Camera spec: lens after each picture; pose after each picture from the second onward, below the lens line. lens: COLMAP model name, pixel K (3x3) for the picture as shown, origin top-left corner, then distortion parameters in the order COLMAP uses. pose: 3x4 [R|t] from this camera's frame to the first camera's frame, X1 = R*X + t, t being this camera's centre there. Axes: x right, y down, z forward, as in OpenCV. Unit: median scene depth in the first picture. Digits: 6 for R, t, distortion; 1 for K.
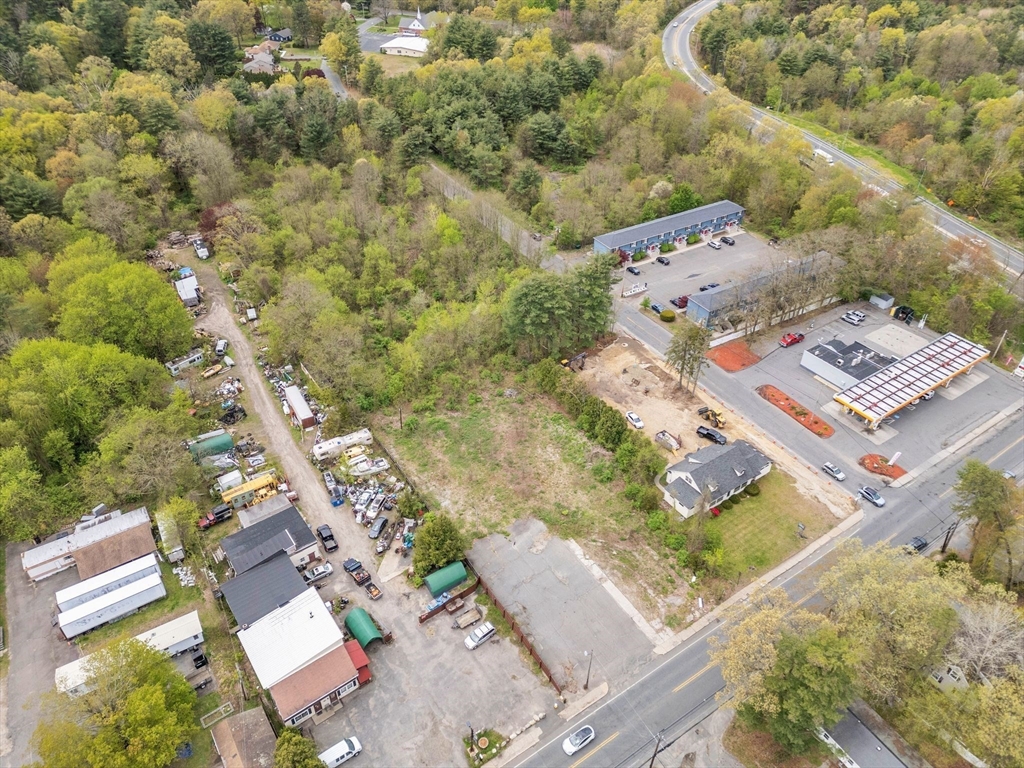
lens RADIAL K [[709.0, 0, 512.0], [0, 709.0, 384.0], [0, 0, 1]] dist [0.088528, -0.090446]
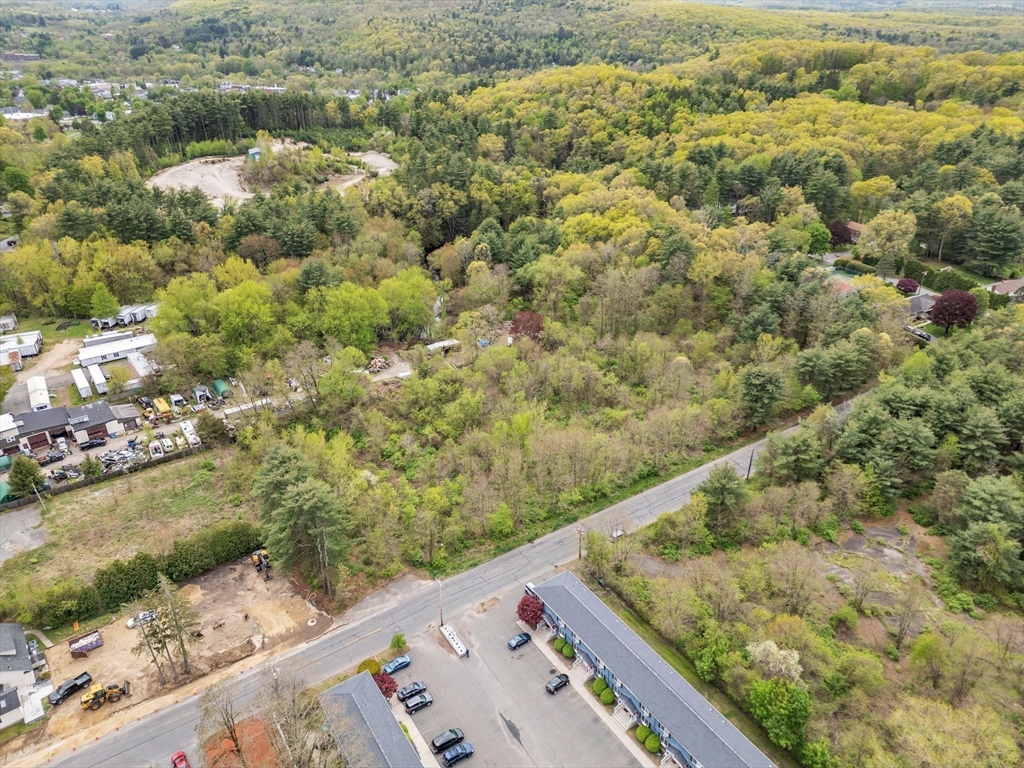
lens RADIAL K [[709.0, 0, 512.0], [0, 709.0, 384.0], [0, 0, 1]] dist [0.088528, -0.090446]
pose [[0.056955, 0.460764, -0.885693, 0.683604], [-0.603837, 0.722378, 0.336973, -0.581765], [0.795071, 0.515622, 0.319369, 0.763350]]
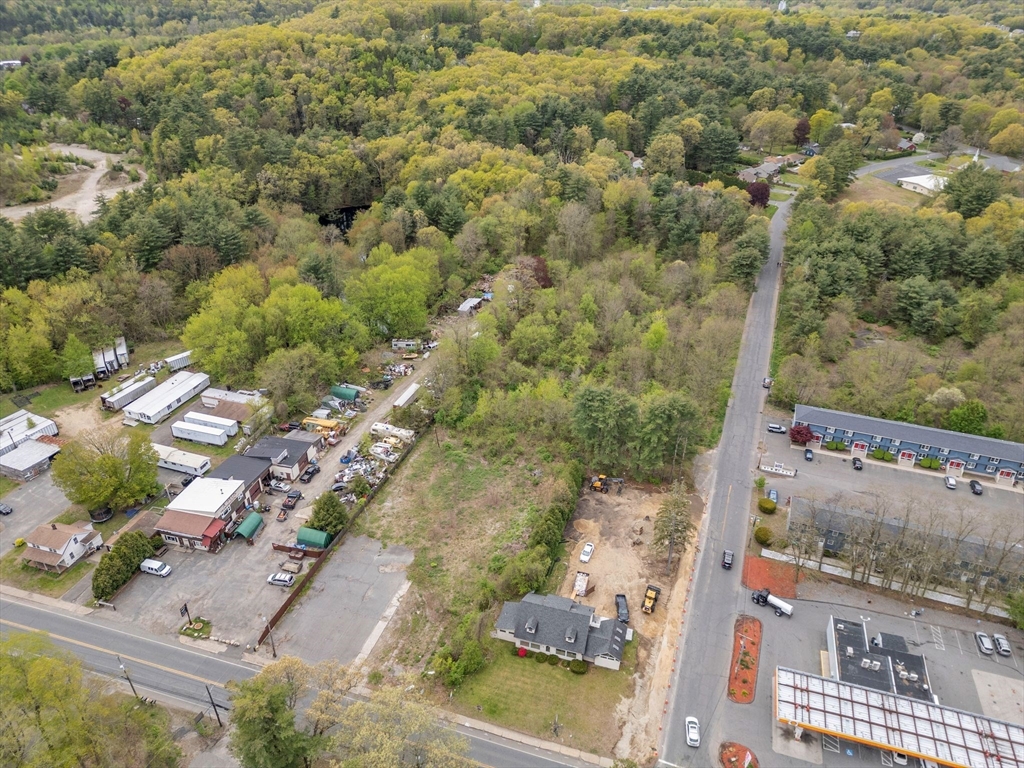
lens RADIAL K [[709.0, 0, 512.0], [0, 709.0, 384.0], [0, 0, 1]] dist [0.088528, -0.090446]
pose [[0.629467, 0.396803, -0.668071, 0.547722], [-0.472837, 0.877875, 0.075902, -0.145442], [0.616601, 0.268111, 0.740216, 0.124989]]
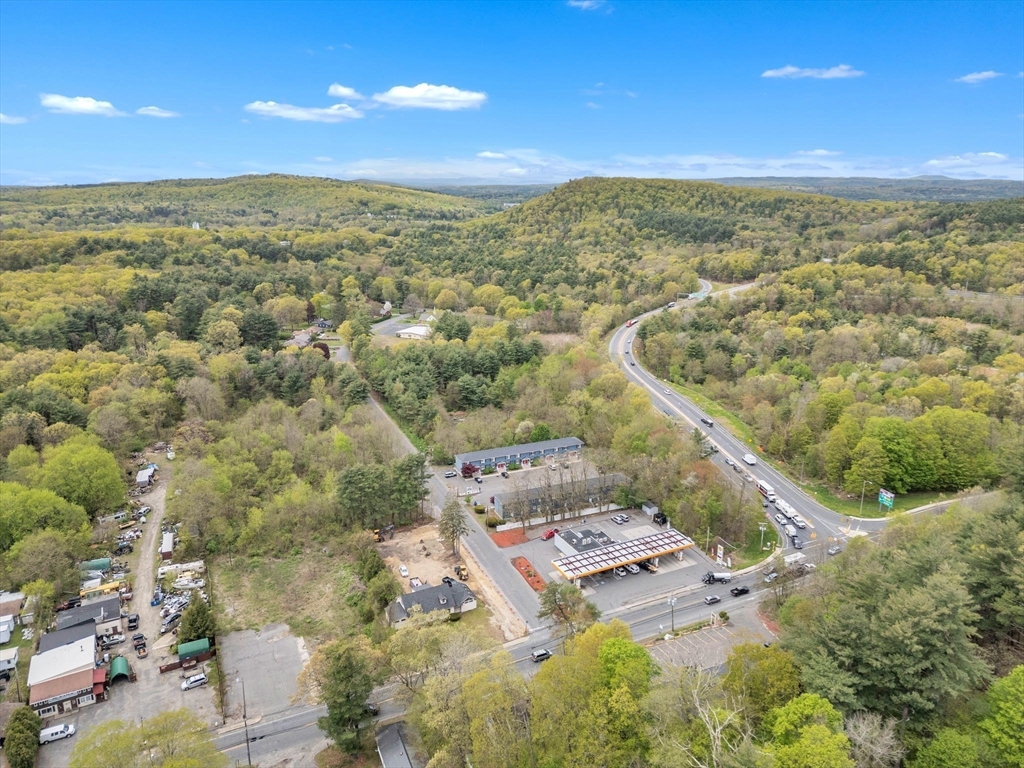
lens RADIAL K [[709.0, 0, 512.0], [0, 709.0, 384.0], [0, 0, 1]] dist [0.088528, -0.090446]
pose [[0.991142, 0.030810, -0.129181, 0.437762], [-0.076703, 0.926881, -0.367436, 0.165326], [0.108415, 0.374090, 0.921034, -0.276547]]
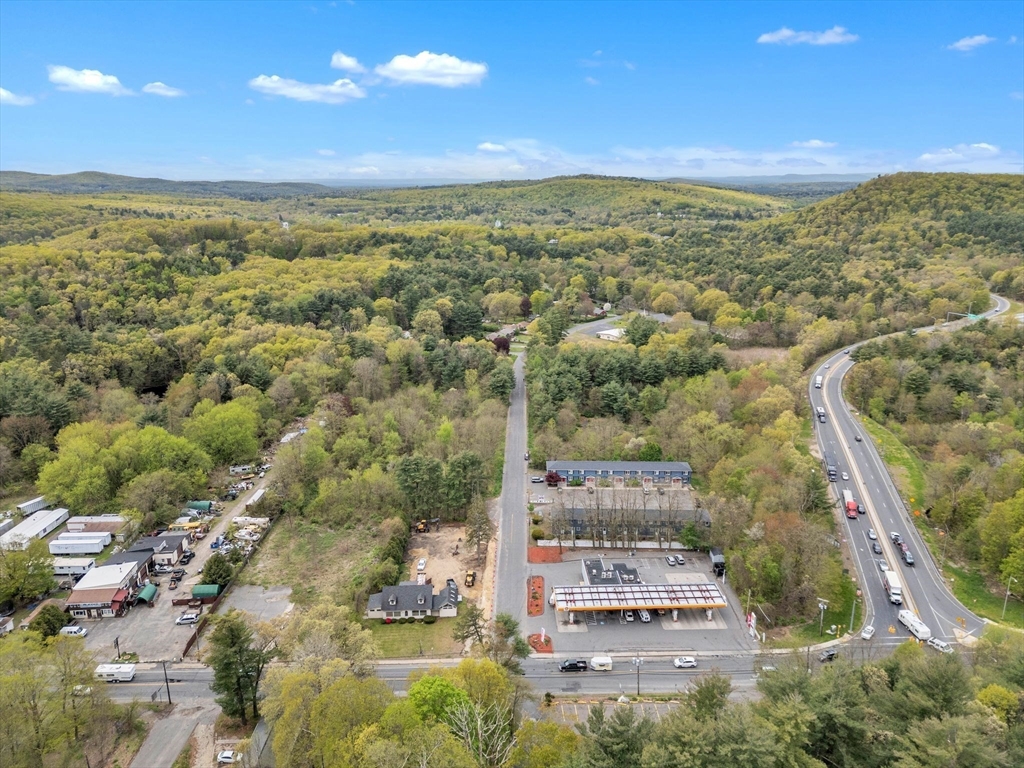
lens RADIAL K [[709.0, 0, 512.0], [0, 709.0, 384.0], [0, 0, 1]] dist [0.088528, -0.090446]
pose [[0.851385, 0.135553, -0.506724, 0.786741], [-0.314500, 0.905051, -0.286306, 0.061388], [0.419802, 0.403122, 0.813178, -0.139270]]
